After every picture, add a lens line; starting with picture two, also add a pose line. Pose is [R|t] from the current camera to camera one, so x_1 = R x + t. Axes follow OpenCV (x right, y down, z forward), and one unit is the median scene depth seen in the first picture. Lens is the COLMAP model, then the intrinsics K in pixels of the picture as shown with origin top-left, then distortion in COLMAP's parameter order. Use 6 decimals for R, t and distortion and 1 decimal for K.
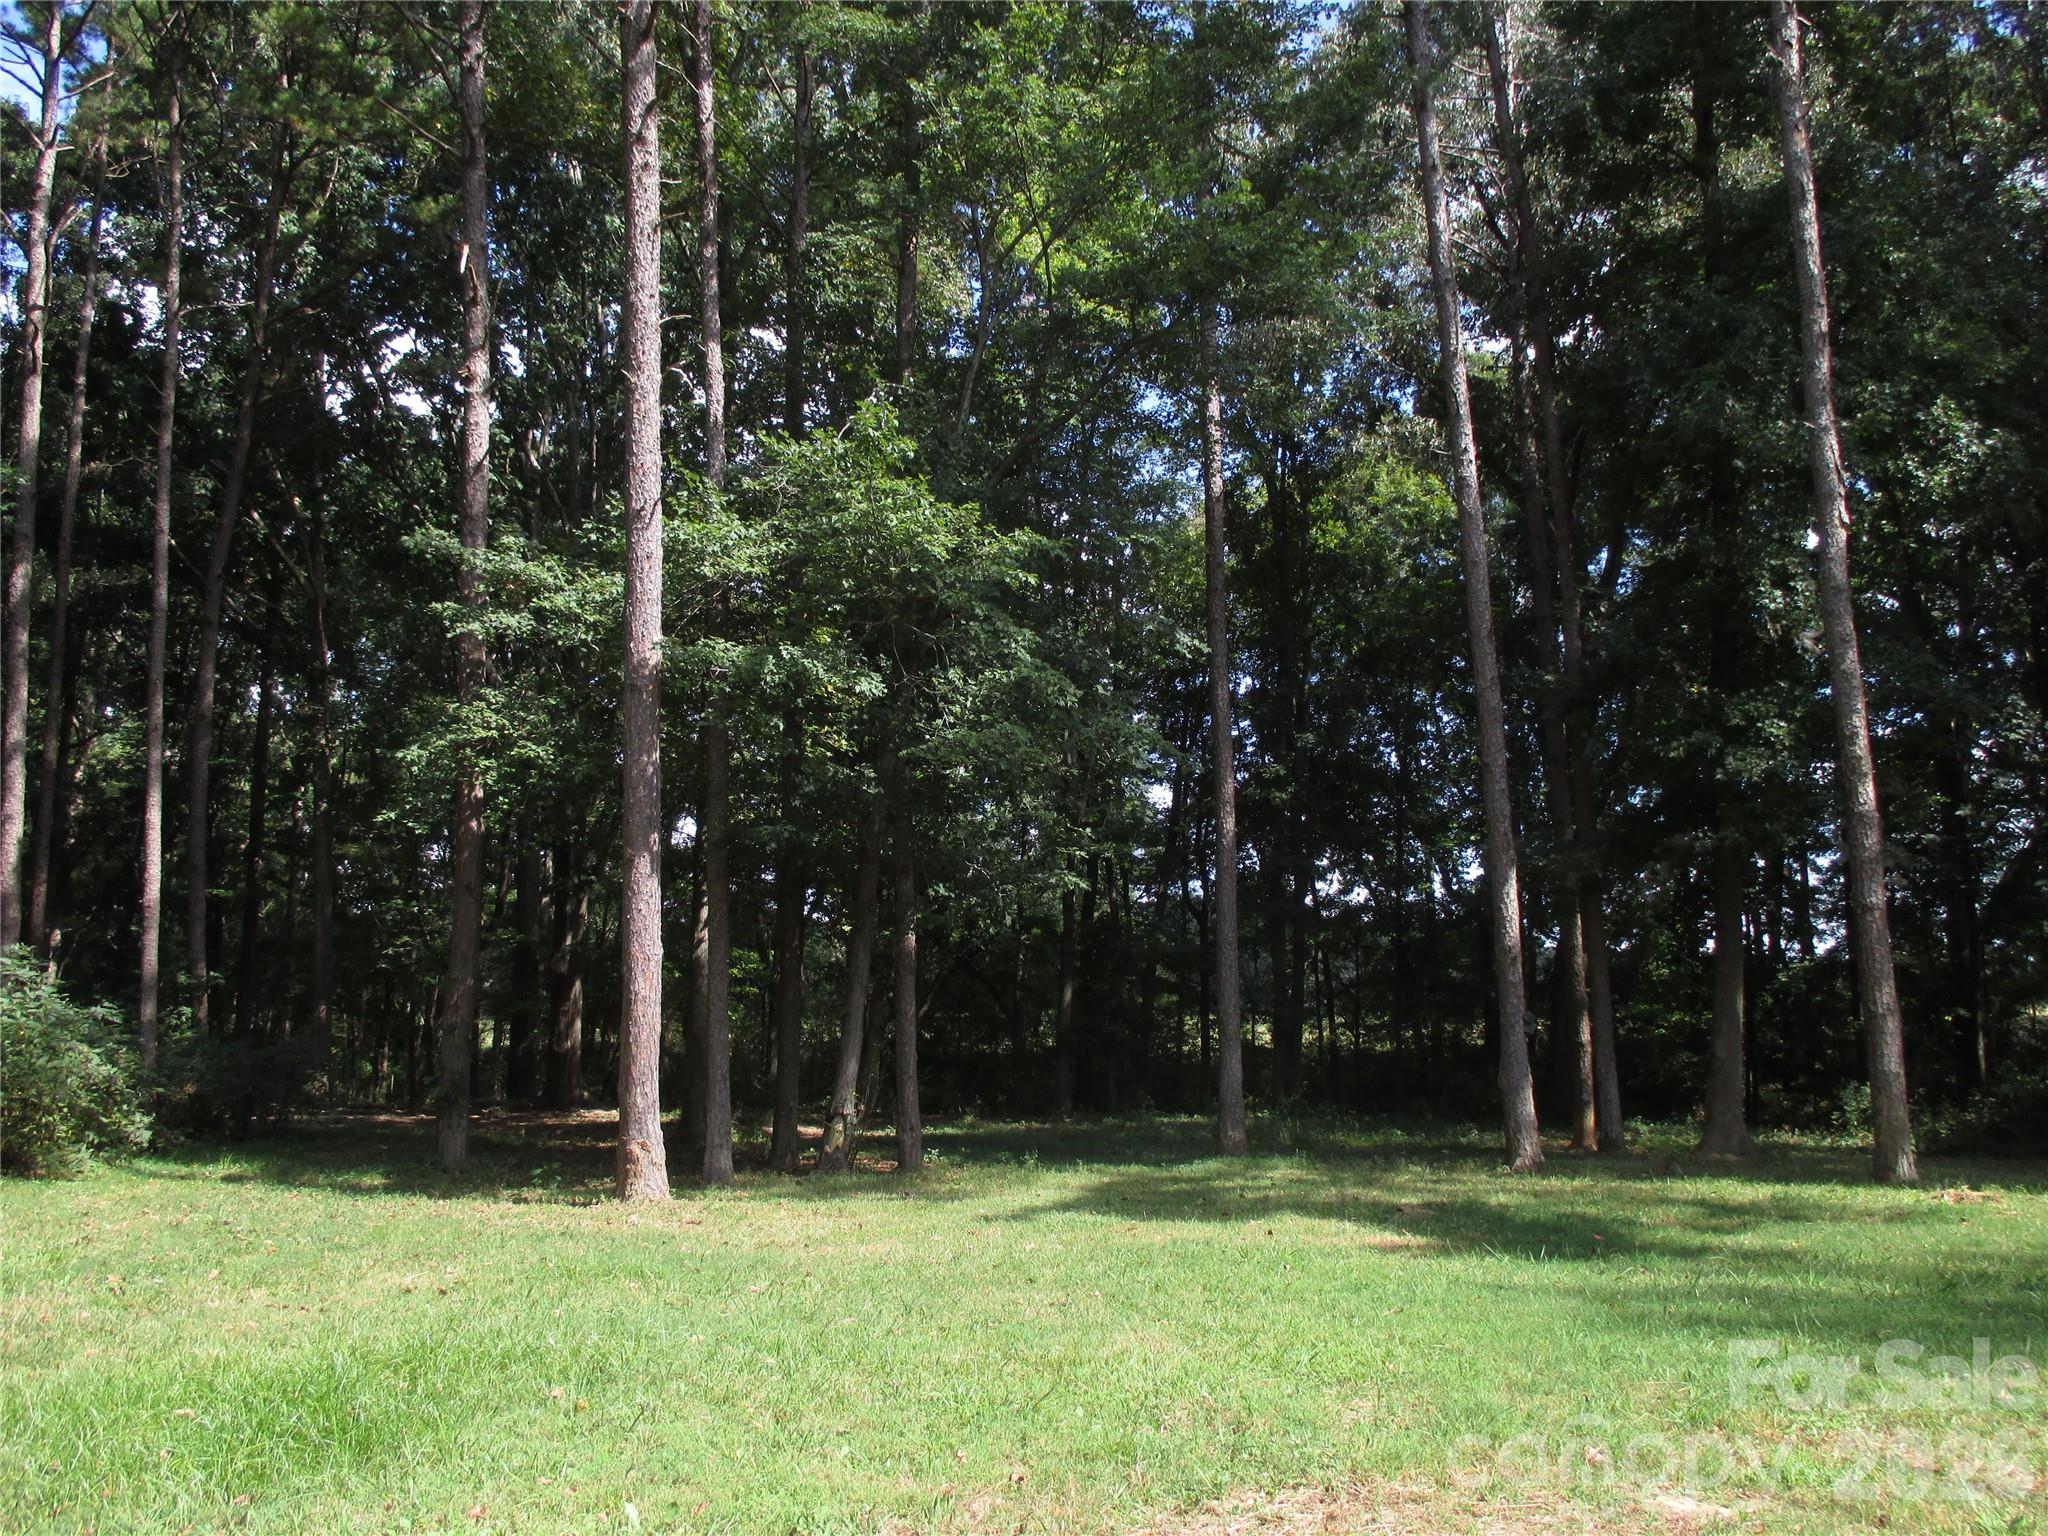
lens RADIAL K [[1710.8, 0, 1025.8], [0, 1710.8, 747.3], [0, 0, 1]] dist [-0.011583, 0.000502]
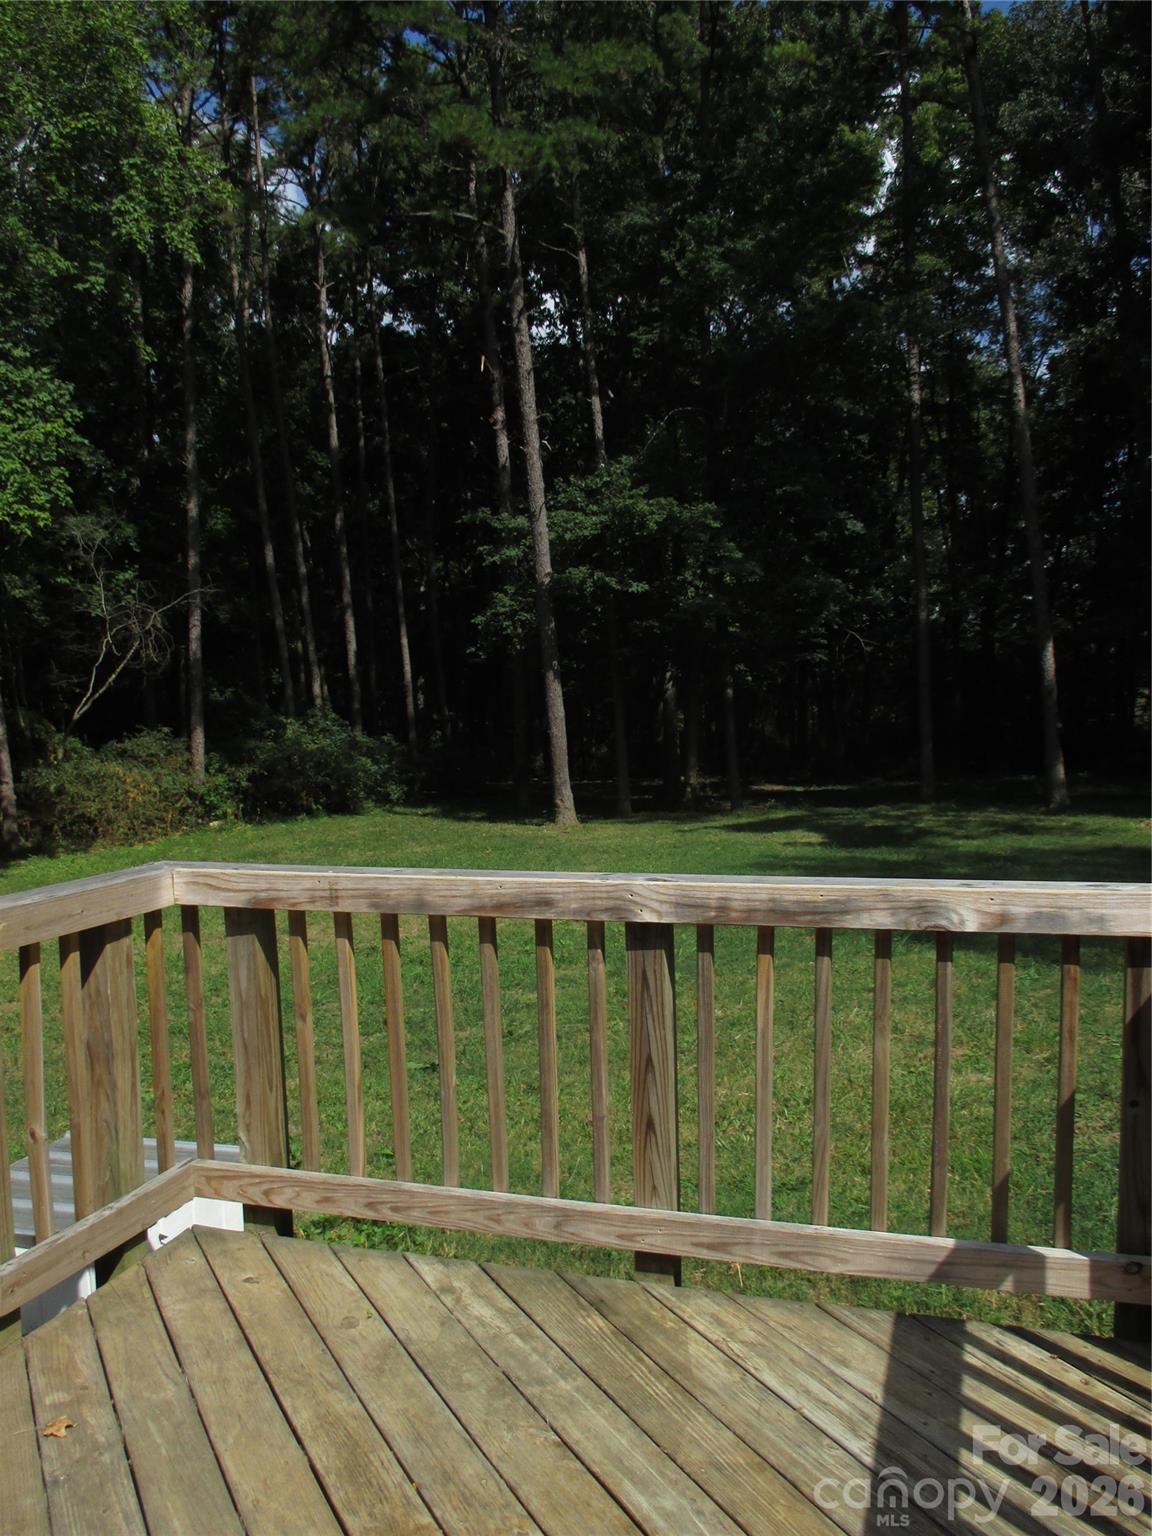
lens RADIAL K [[1283.1, 0, 577.6], [0, 1283.1, 765.7], [0, 0, 1]] dist [-0.011583, 0.000502]
pose [[0.907633, -0.015106, -0.419493, 0.427930], [0.101861, 0.977409, 0.185194, -0.103911], [0.407218, -0.210818, 0.888667, -0.412326]]
